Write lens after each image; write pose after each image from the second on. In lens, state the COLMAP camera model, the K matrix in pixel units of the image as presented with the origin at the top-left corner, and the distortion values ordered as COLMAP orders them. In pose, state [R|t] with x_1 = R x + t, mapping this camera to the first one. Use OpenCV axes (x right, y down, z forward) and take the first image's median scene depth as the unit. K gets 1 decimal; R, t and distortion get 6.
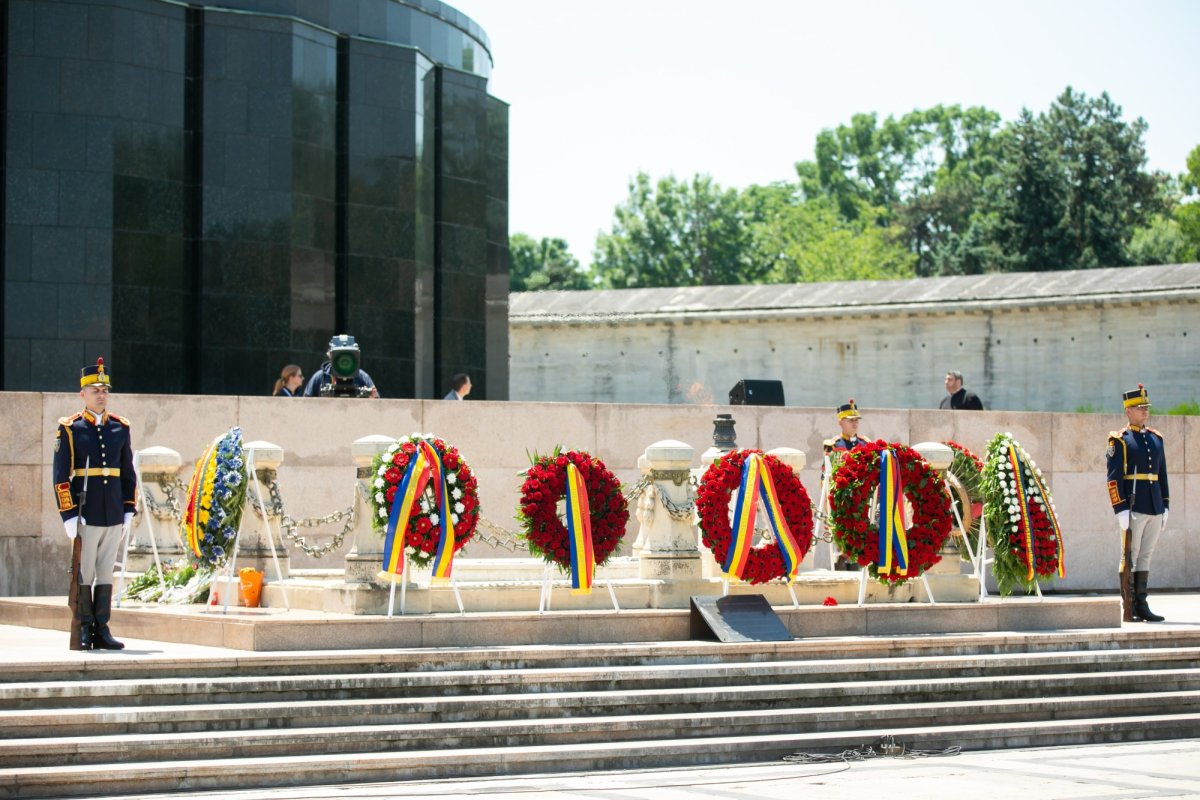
lens RADIAL K [[3049.2, 0, 599.9], [0, 3049.2, 441.9], [0, 0, 1]] dist [-0.194309, -0.157878]
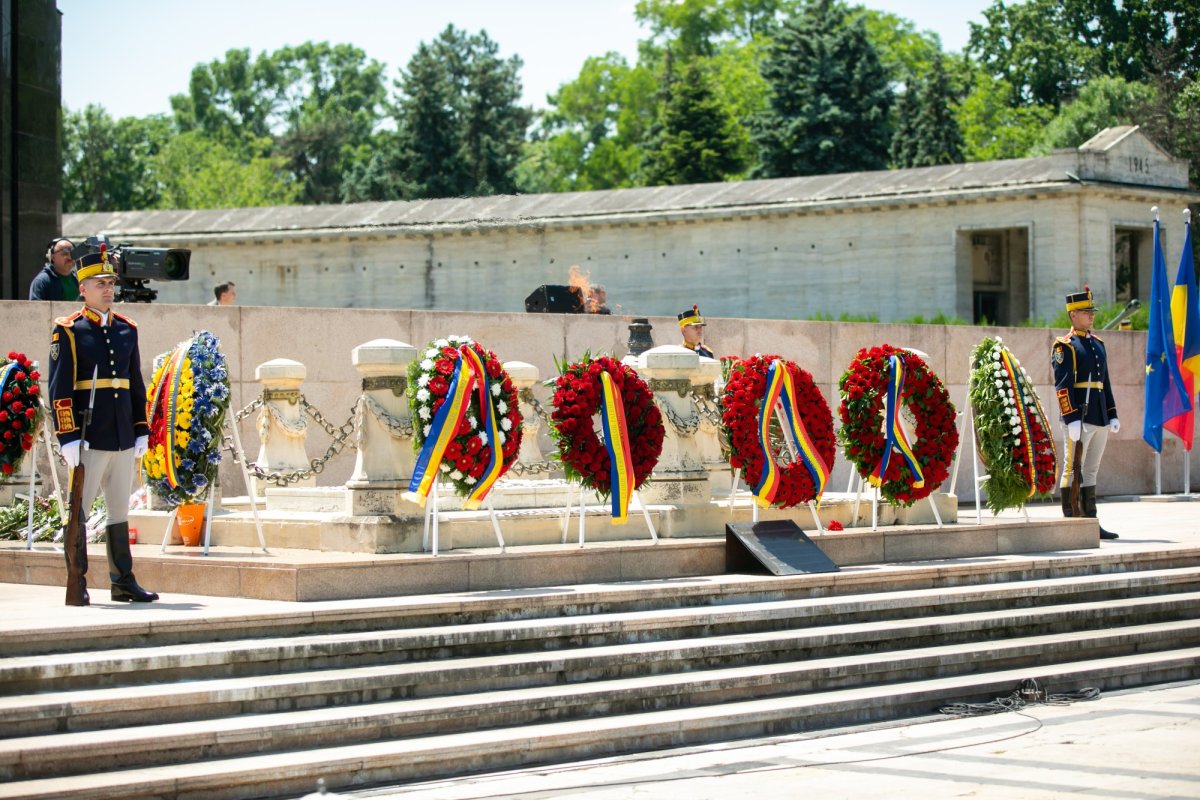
lens RADIAL K [[2846.8, 0, 600.2], [0, 2846.8, 402.0], [0, 0, 1]] dist [-0.245009, 0.429421]
pose [[0.970502, -0.008771, 0.240933, -0.190198], [0.005787, 0.999898, 0.013094, 0.004862], [-0.241023, -0.011313, 0.970453, 0.209101]]
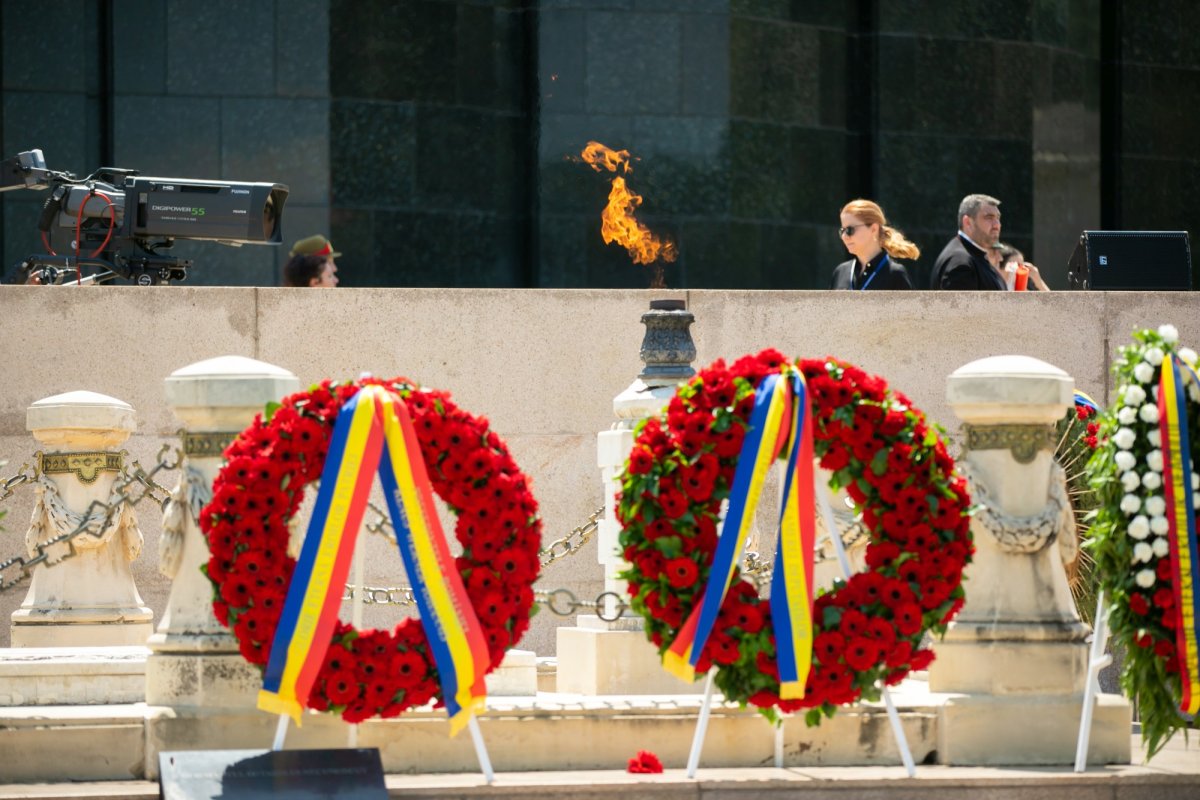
lens RADIAL K [[4814.6, 0, 597.8], [0, 4814.6, 403.7], [0, 0, 1]] dist [0.493864, 6.157335]
pose [[0.948848, -0.012033, -0.315502, 0.265273], [0.011401, 0.999928, -0.003850, 0.008390], [0.315526, 0.000057, 0.948917, 0.405597]]
